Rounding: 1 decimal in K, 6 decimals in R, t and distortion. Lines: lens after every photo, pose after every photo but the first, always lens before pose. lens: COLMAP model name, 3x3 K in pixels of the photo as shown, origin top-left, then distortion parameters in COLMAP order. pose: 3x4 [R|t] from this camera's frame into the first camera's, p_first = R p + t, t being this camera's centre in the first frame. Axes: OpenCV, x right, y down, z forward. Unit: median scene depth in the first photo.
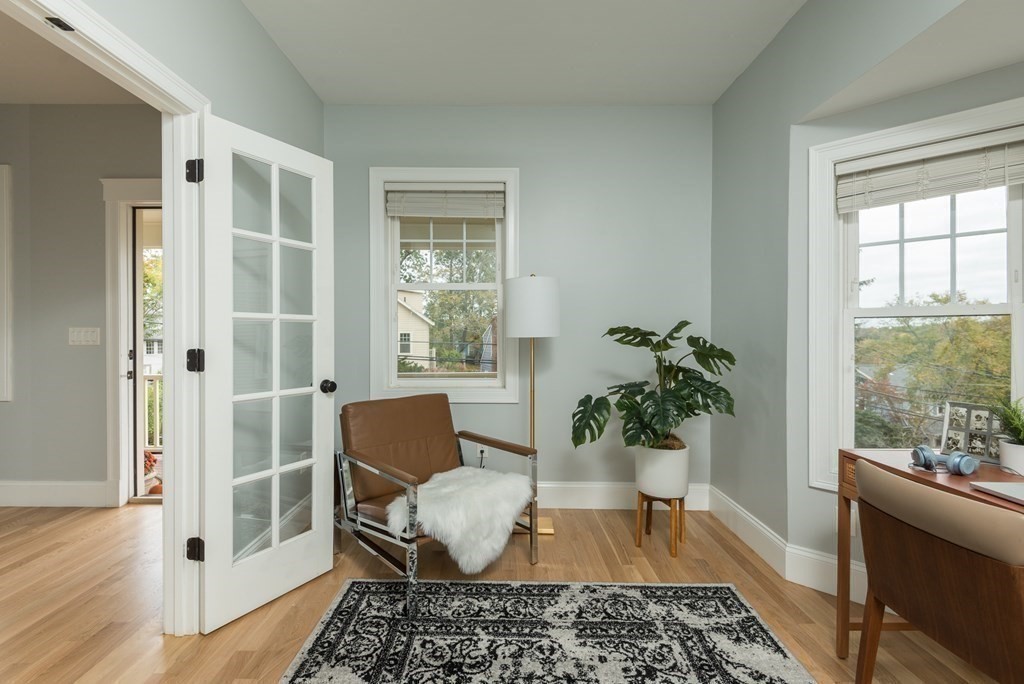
lens RADIAL K [[467.9, 0, 509.2], [0, 467.9, 336.9], [0, 0, 1]] dist [0.010579, -0.006328]
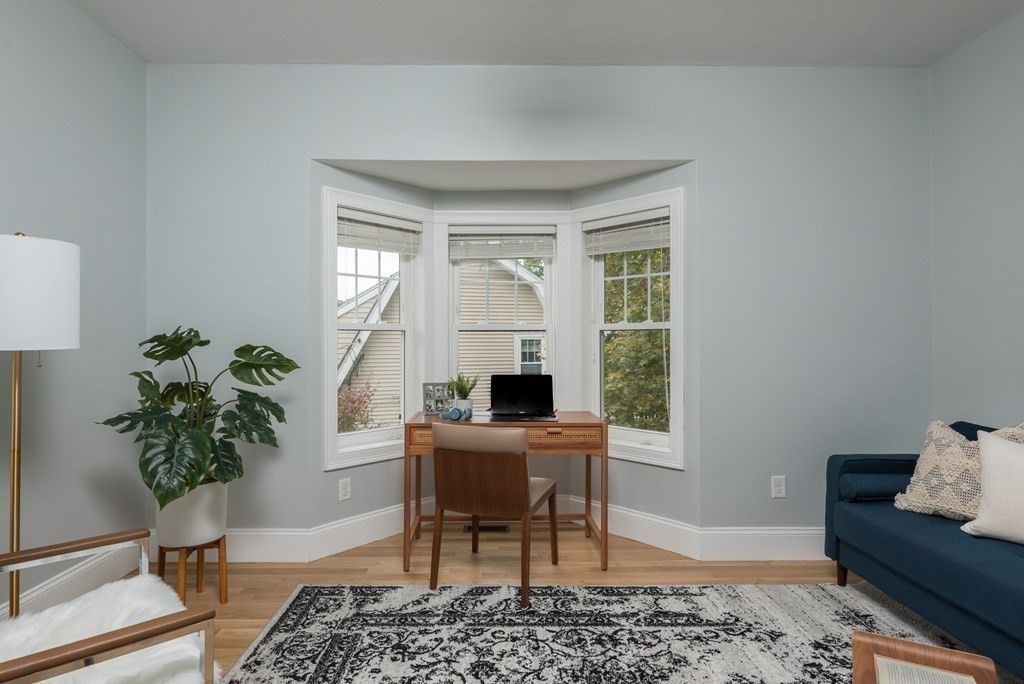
lens RADIAL K [[521.9, 0, 508.8], [0, 521.9, 337.8], [0, 0, 1]] dist [-0.001251, -0.000153]
pose [[0.001275, 0.007025, 0.999975, -0.786556], [0.009899, 0.999926, -0.007037, -0.005259], [-0.999950, 0.009908, 0.001206, 0.617257]]
